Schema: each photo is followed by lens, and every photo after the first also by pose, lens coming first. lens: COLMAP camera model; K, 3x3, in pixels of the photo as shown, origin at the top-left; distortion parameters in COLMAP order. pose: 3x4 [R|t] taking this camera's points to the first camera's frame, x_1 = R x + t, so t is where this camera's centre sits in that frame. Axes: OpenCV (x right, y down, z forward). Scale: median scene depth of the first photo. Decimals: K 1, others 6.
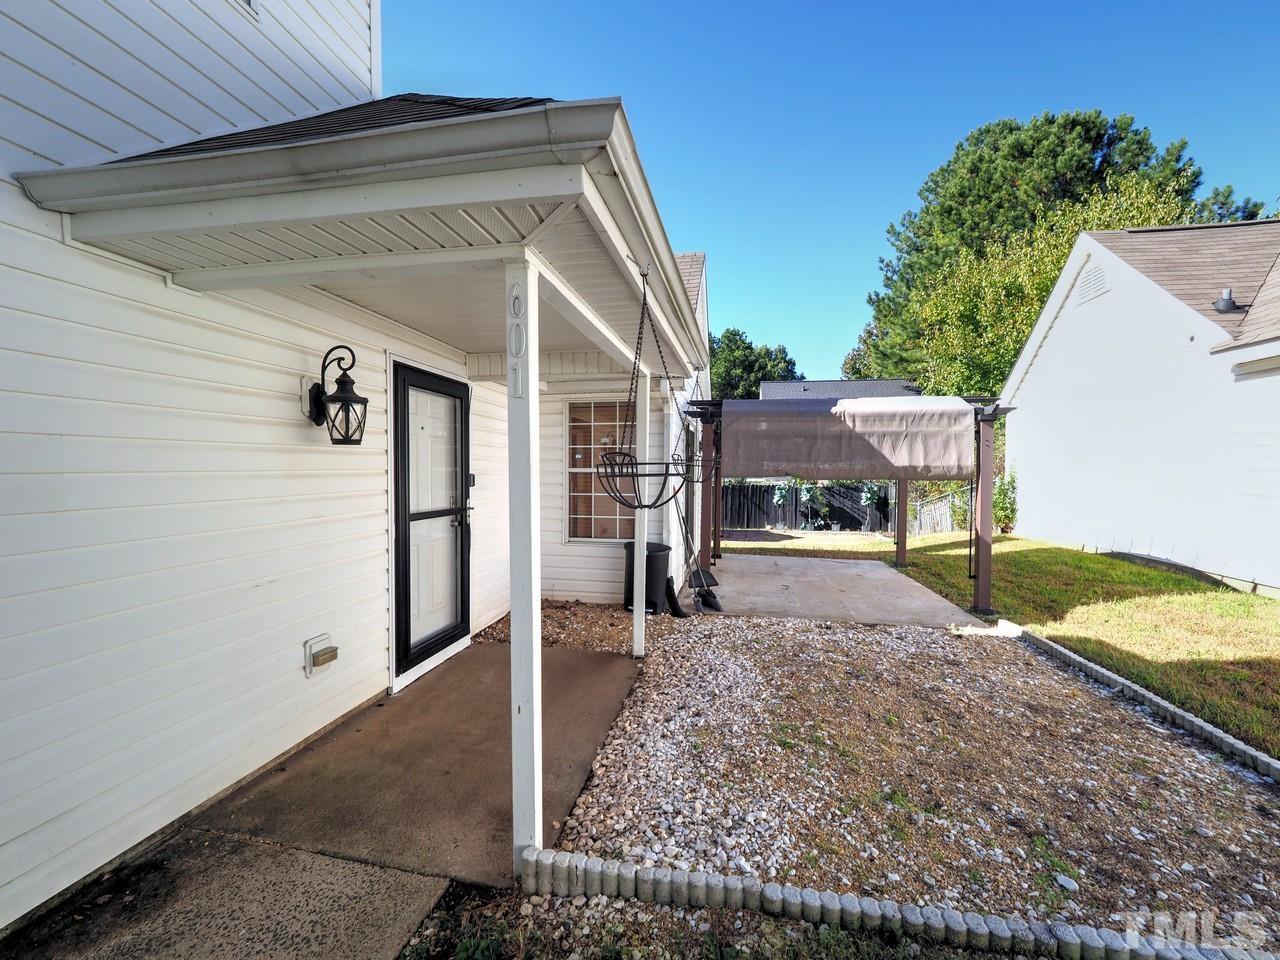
lens RADIAL K [[539.4, 0, 623.0], [0, 539.4, 486.8], [0, 0, 1]] dist [-0.014227, -0.000016]
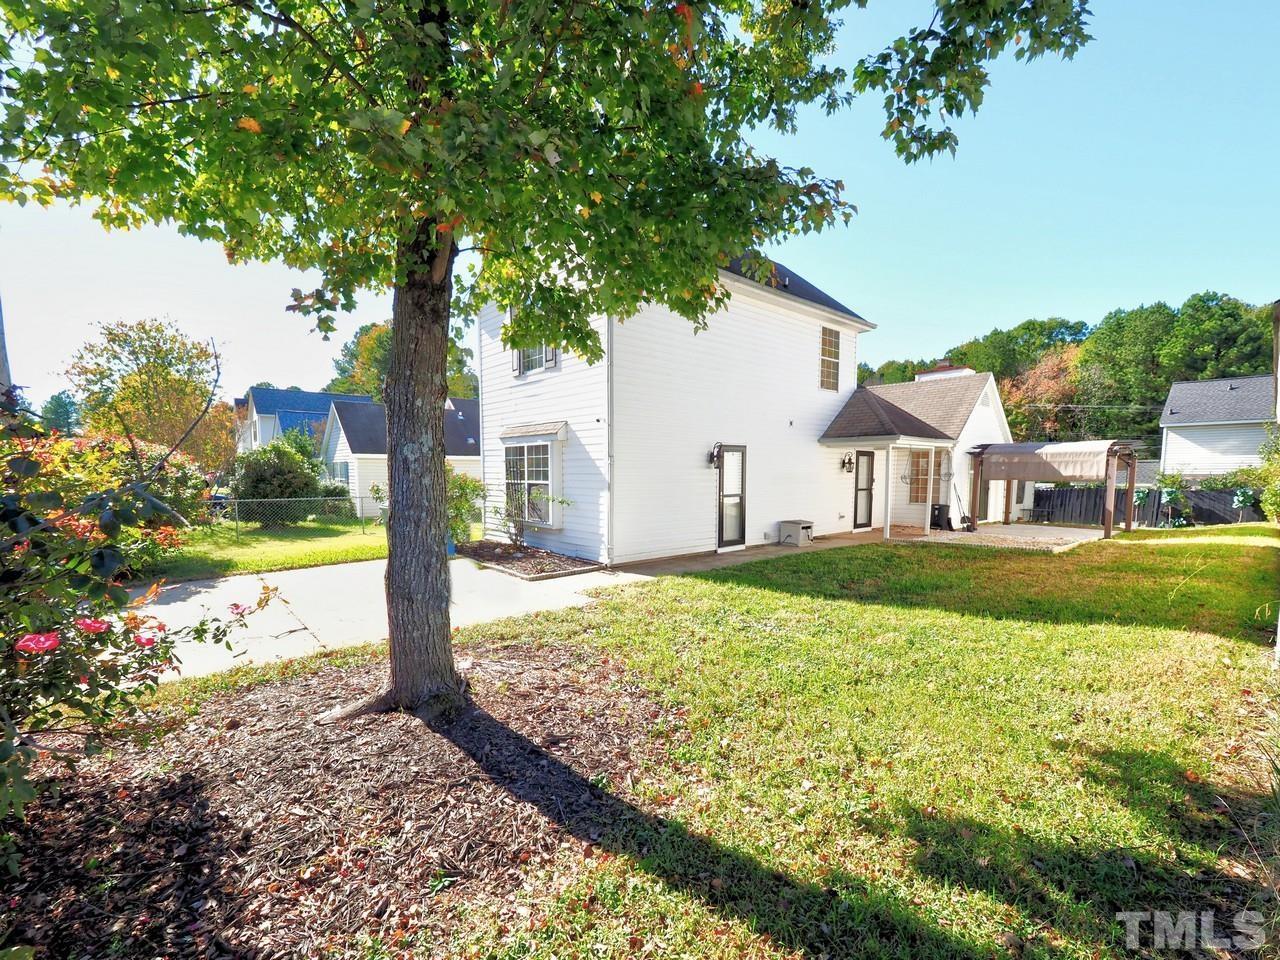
lens RADIAL K [[564.6, 0, 623.8], [0, 564.6, 512.9], [0, 0, 1]] dist [0.004110, -0.005308]
pose [[0.798878, 0.037691, -0.600311, 0.139720], [-0.015562, 0.998996, 0.042013, 0.015464], [0.601292, -0.024221, 0.798662, -0.644833]]
